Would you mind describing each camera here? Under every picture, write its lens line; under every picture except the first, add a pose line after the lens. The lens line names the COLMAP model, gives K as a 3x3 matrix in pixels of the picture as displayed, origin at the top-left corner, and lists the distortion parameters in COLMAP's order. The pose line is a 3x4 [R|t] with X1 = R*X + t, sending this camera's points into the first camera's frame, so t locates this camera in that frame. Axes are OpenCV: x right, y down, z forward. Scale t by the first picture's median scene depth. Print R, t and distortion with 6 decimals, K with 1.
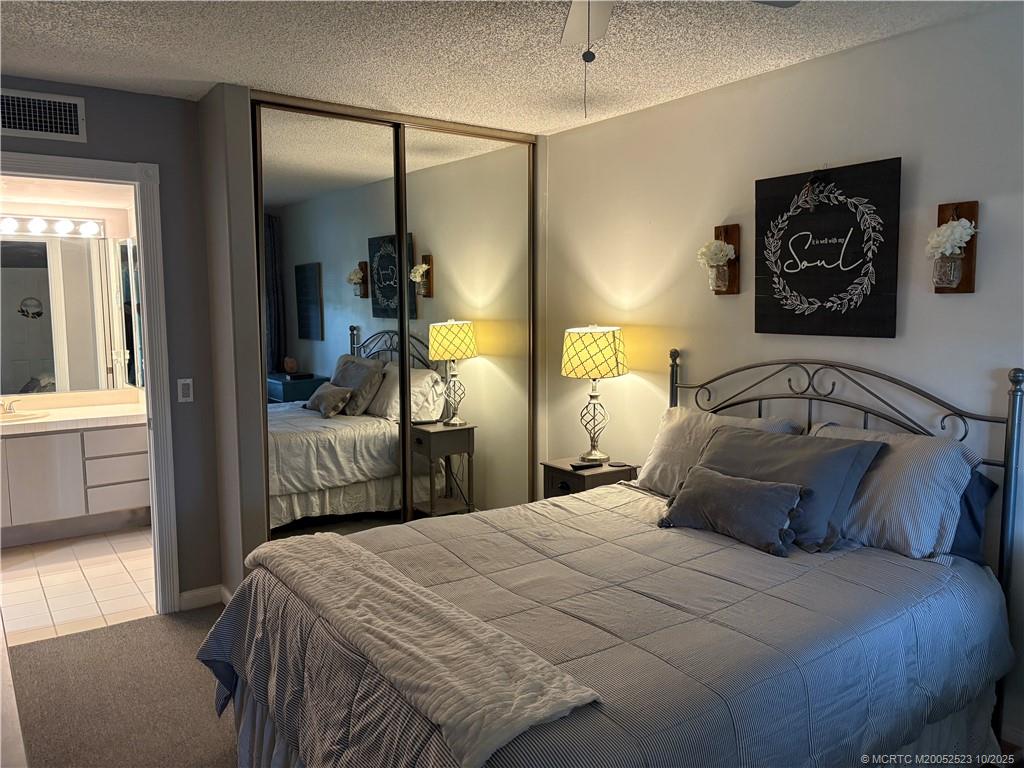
lens RADIAL K [[775.5, 0, 512.0], [0, 775.5, 384.0], [0, 0, 1]] dist [0.052936, -0.053316]
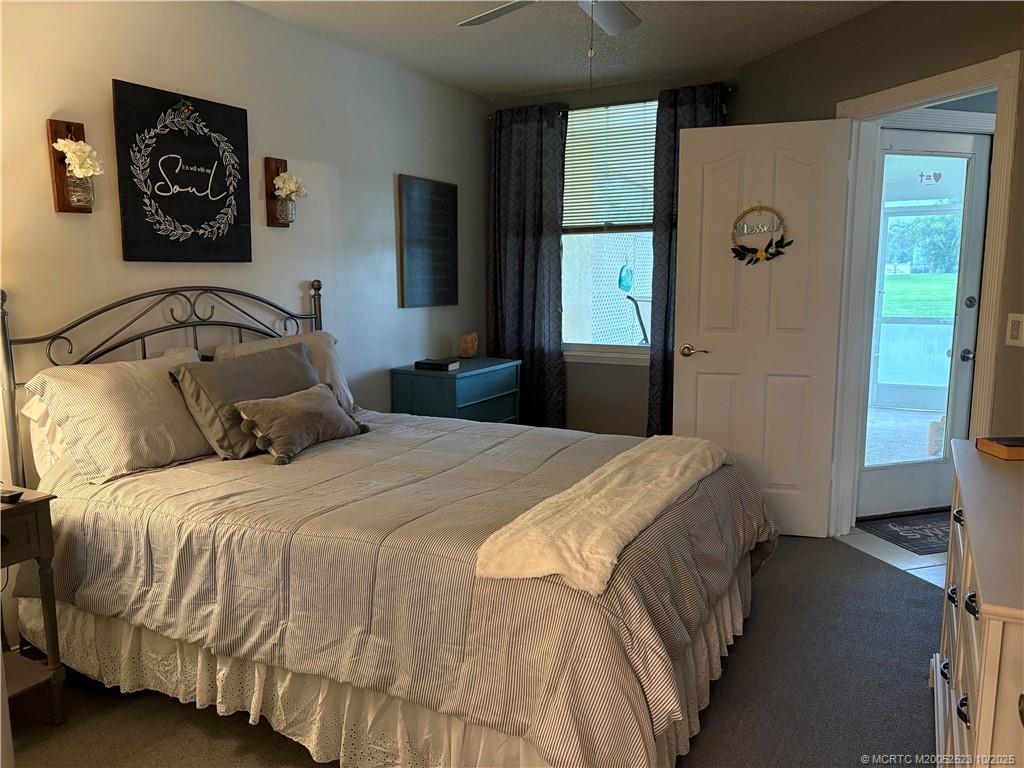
lens RADIAL K [[775.5, 0, 512.0], [0, 775.5, 384.0], [0, 0, 1]] dist [0.052936, -0.053316]
pose [[-0.457838, -0.119741, 0.880935, -0.711903], [0.108659, 0.975923, 0.189124, -0.054529], [-0.882371, 0.182310, -0.433803, 1.102257]]
